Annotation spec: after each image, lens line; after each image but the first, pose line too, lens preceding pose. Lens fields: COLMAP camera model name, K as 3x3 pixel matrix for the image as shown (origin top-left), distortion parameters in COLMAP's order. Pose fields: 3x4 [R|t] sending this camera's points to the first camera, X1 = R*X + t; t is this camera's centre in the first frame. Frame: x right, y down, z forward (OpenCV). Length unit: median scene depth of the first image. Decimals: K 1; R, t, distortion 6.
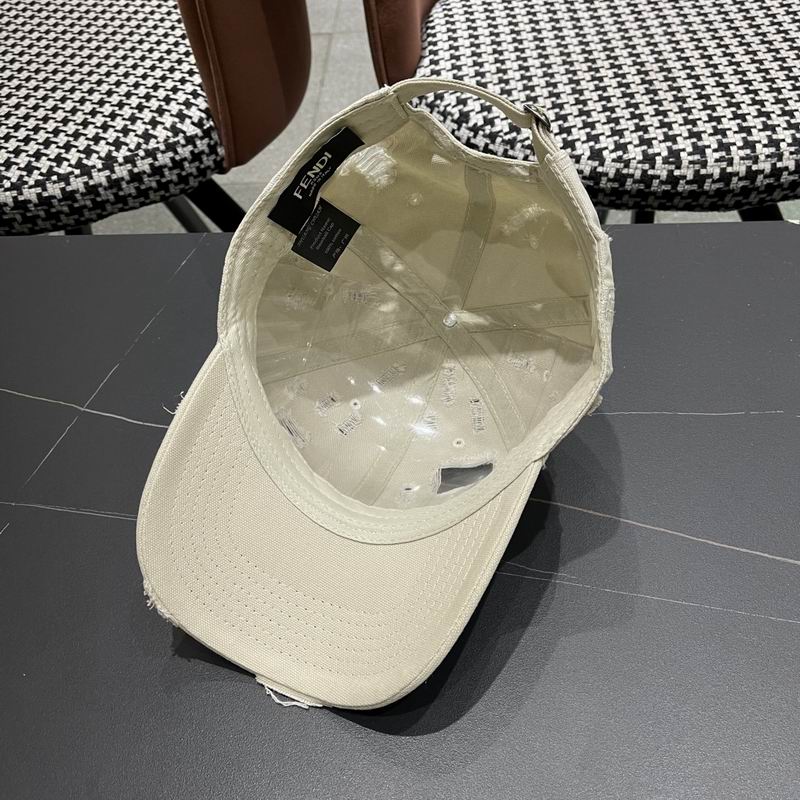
lens RADIAL K [[846.4, 0, 397.5], [0, 846.4, 403.7], [0, 0, 1]] dist [0.020152, 0.000000]
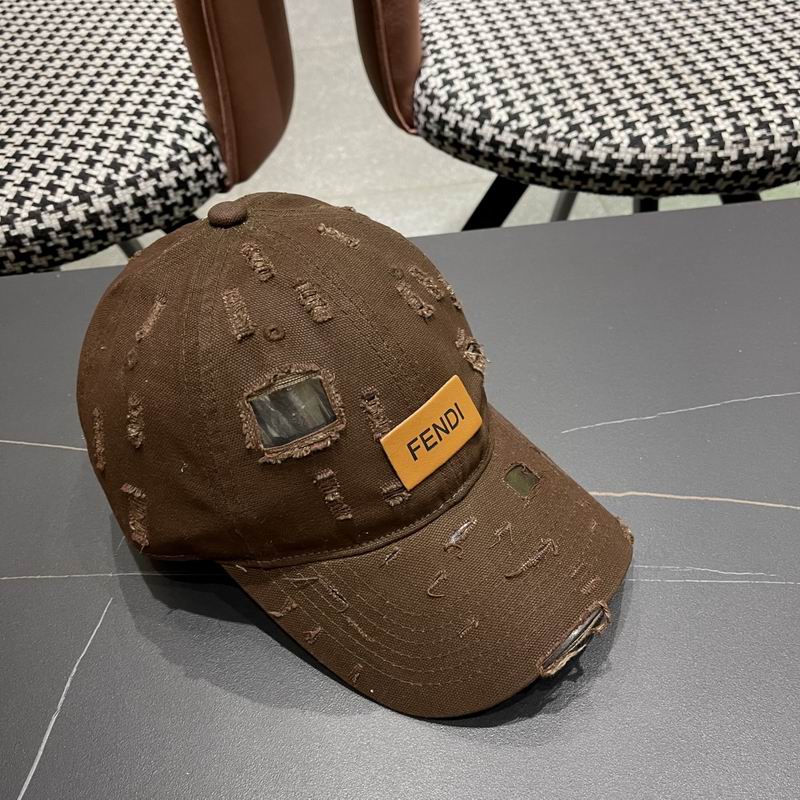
lens RADIAL K [[846.4, 0, 400.1], [0, 846.4, 410.3], [0, 0, 1]] dist [0.020152, 0.000000]
pose [[0.986480, -0.102782, 0.127642, -0.174133], [0.105614, 0.994285, -0.015603, -0.001677], [-0.125309, 0.028873, 0.991698, 0.075337]]
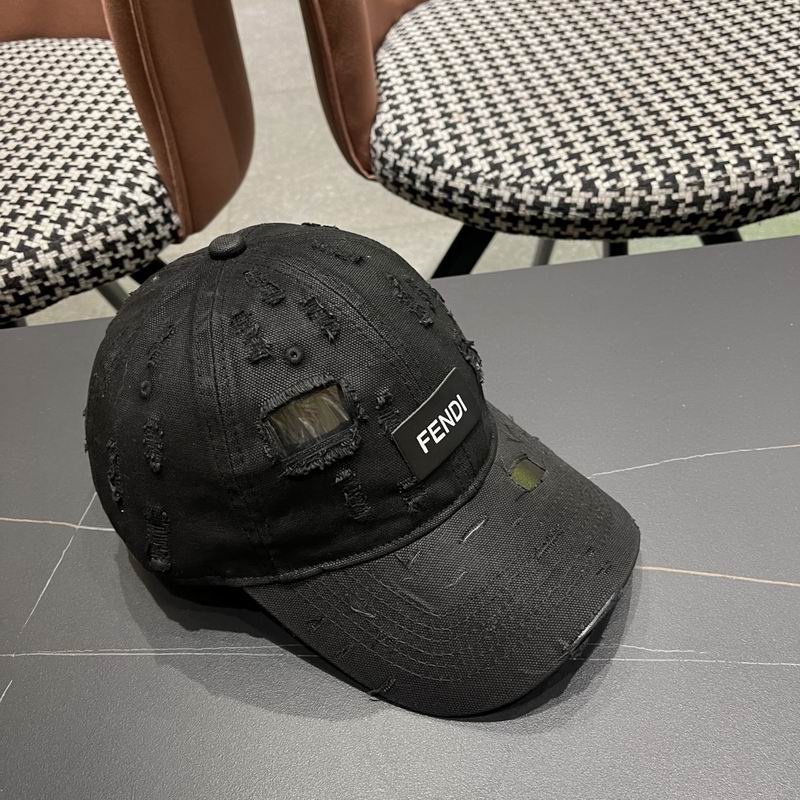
lens RADIAL K [[846.4, 0, 395.6], [0, 846.4, 408.8], [0, 0, 1]] dist [0.020152, 0.000000]
pose [[0.988078, -0.113312, 0.104219, -0.098704], [0.119157, 0.991530, -0.051662, -0.021219], [-0.097483, 0.063465, 0.993212, 0.088440]]
